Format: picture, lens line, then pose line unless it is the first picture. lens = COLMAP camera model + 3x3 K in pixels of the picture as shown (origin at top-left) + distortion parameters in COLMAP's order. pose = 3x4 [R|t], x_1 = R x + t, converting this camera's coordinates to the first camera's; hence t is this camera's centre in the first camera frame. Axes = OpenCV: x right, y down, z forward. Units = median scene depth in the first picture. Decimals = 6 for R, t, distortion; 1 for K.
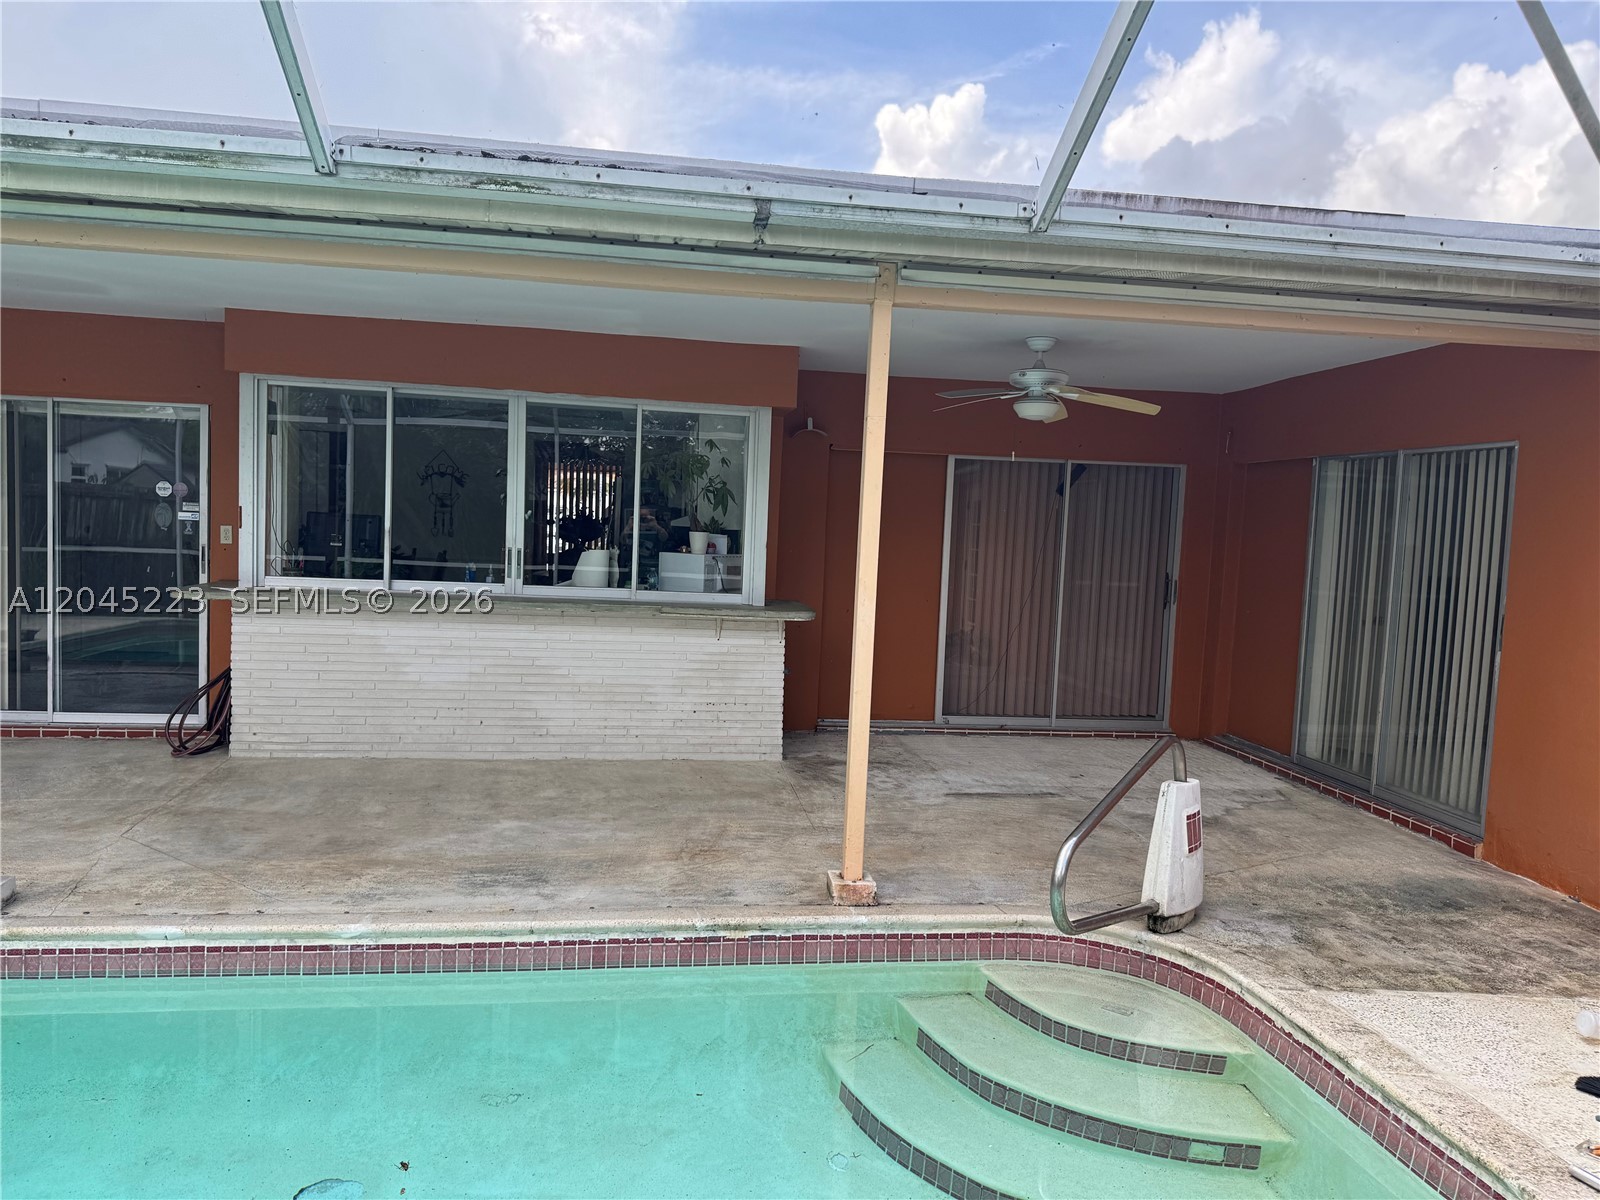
lens RADIAL K [[1121.7, 0, 803.7], [0, 1121.7, 597.5], [0, 0, 1]] dist [0.042673, -0.057339]
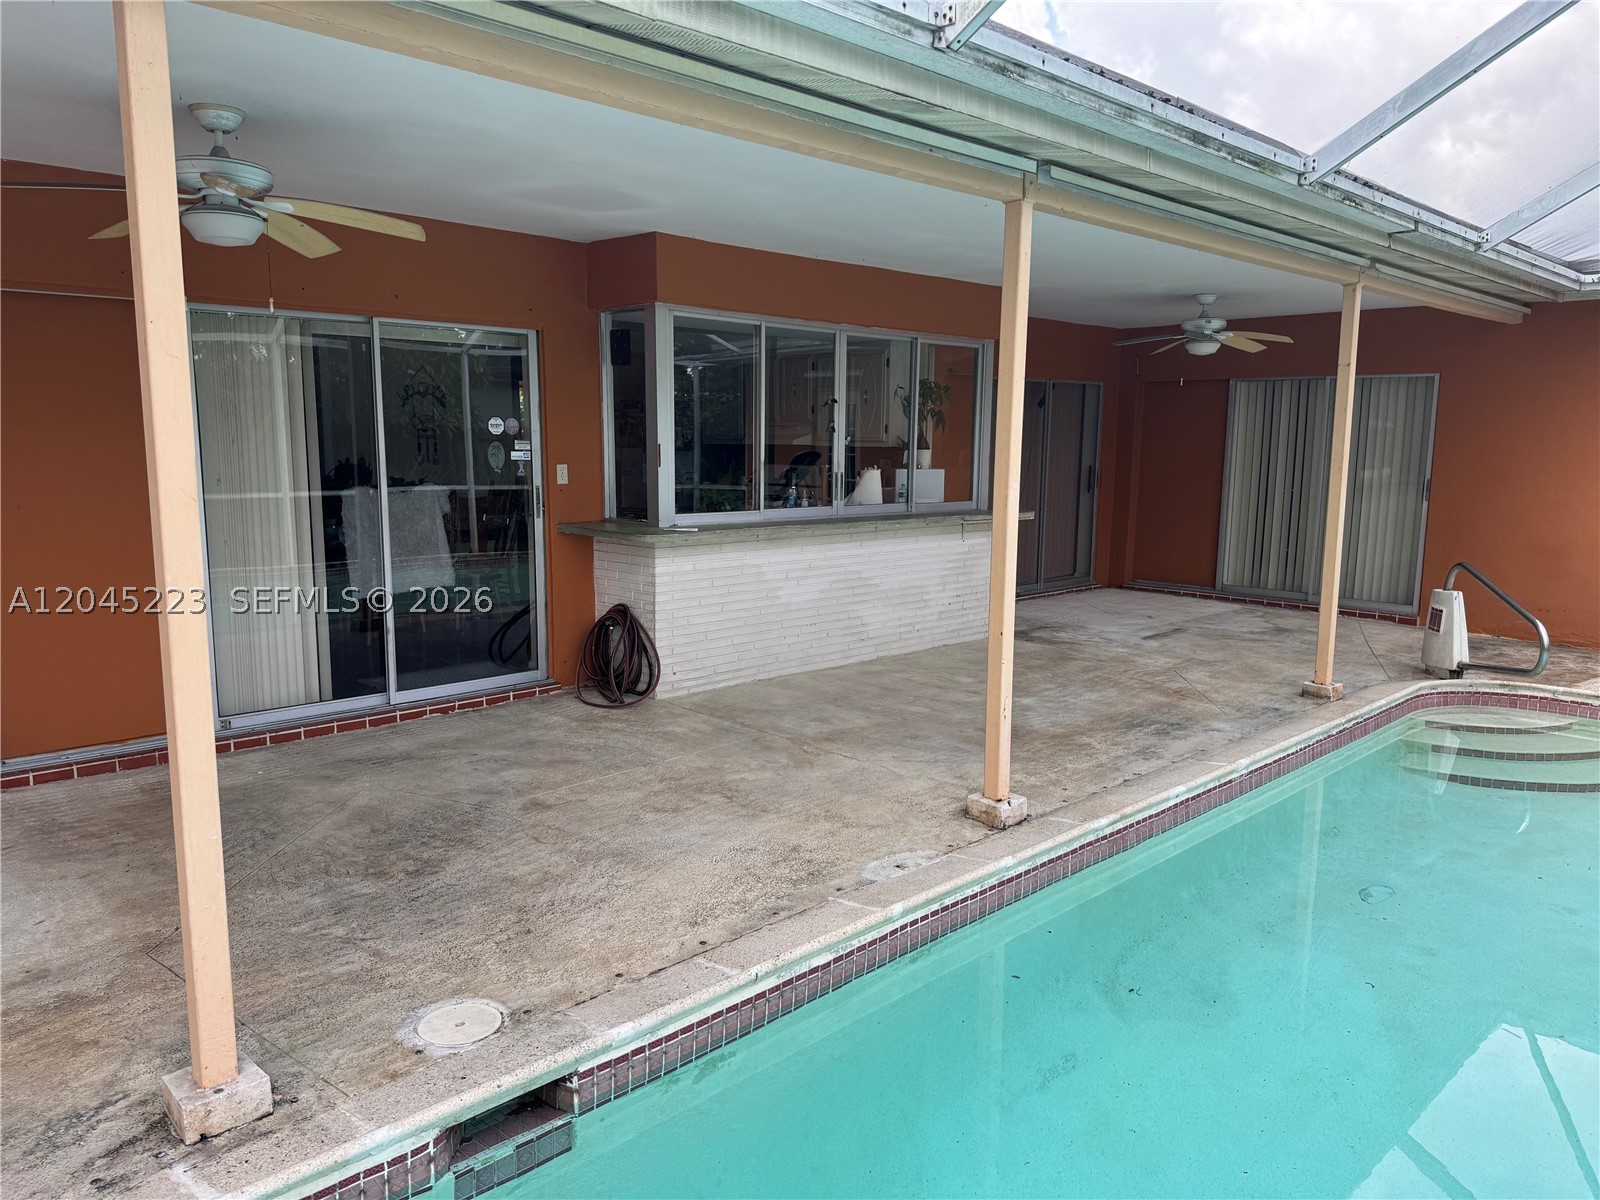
lens RADIAL K [[1121.7, 0, 786.7], [0, 1121.7, 601.7], [0, 0, 1]] dist [0.042673, -0.057339]
pose [[0.821803, -0.116425, 0.557749, -1.175056], [0.062111, 0.991372, 0.115424, -0.061527], [-0.566376, -0.060214, 0.821945, 0.168630]]
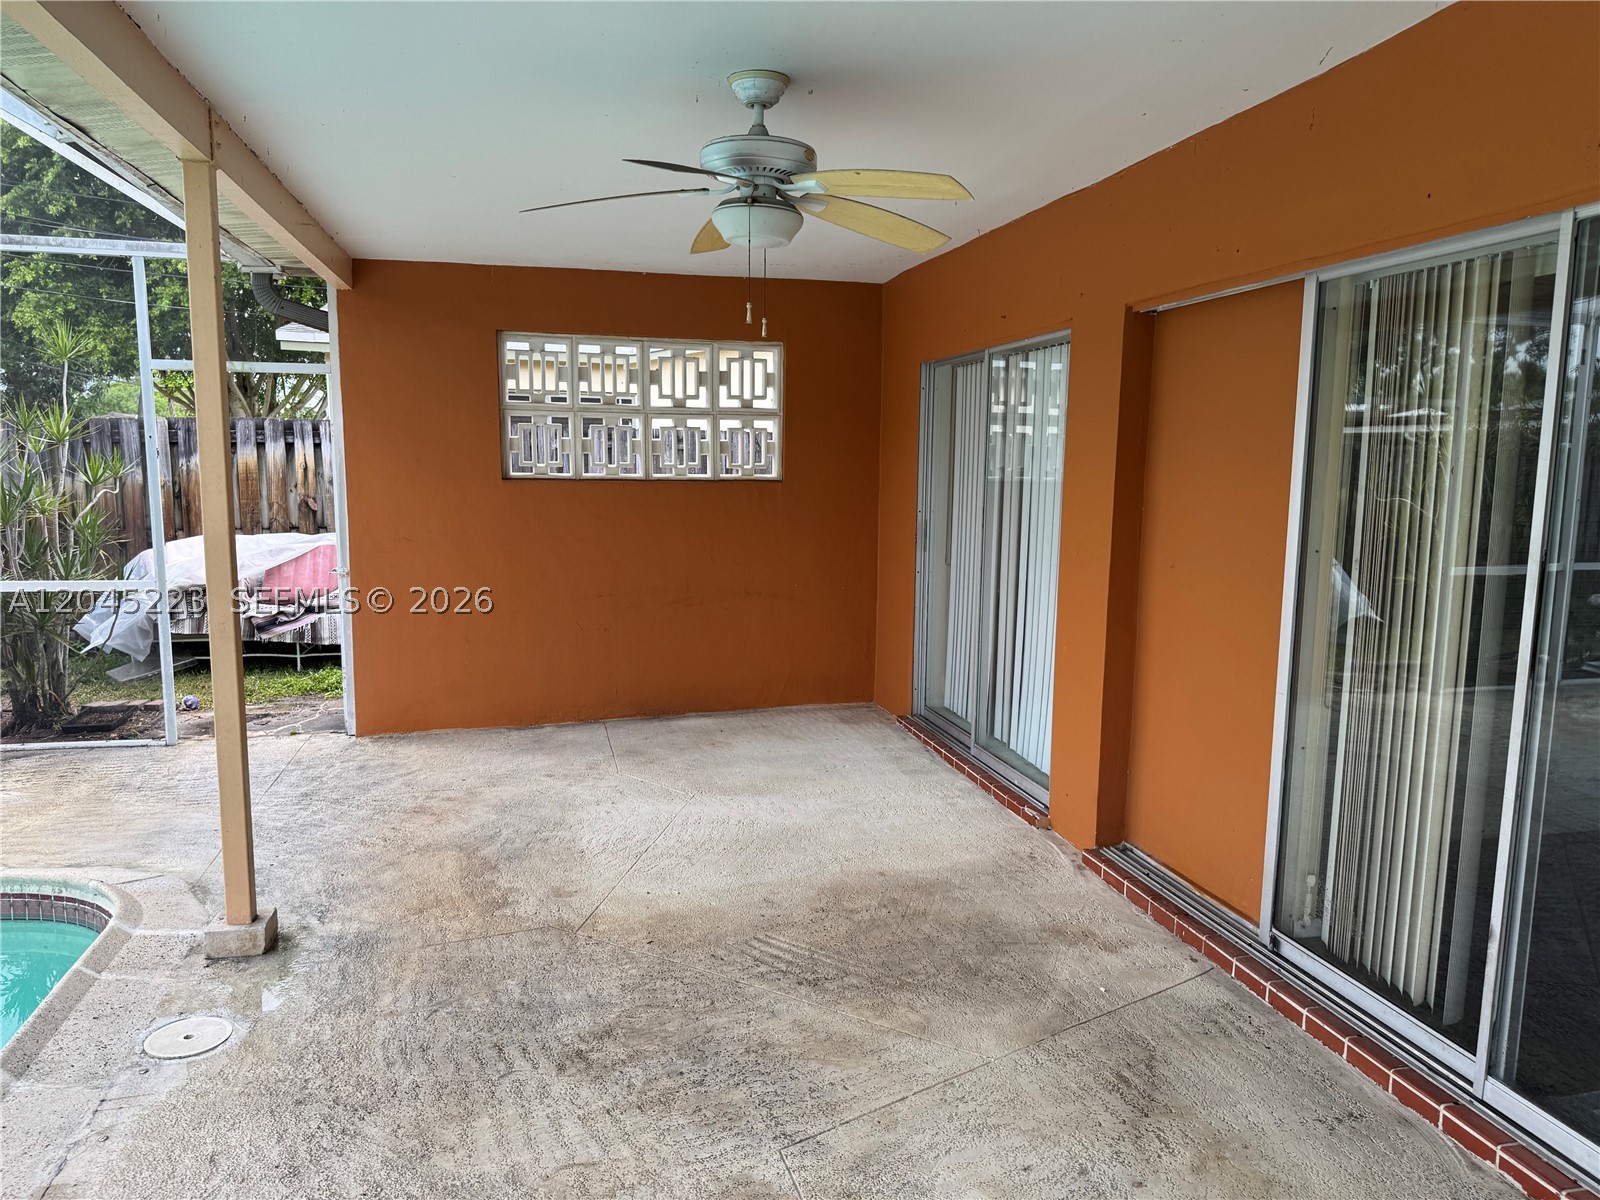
lens RADIAL K [[1121.7, 0, 812.2], [0, 1121.7, 604.3], [0, 0, 1]] dist [0.042673, -0.057339]
pose [[0.098381, 0.088651, -0.991192, -0.431690], [-0.074153, 0.993908, 0.081534, -0.089530], [0.992382, 0.065478, 0.104355, 0.957085]]
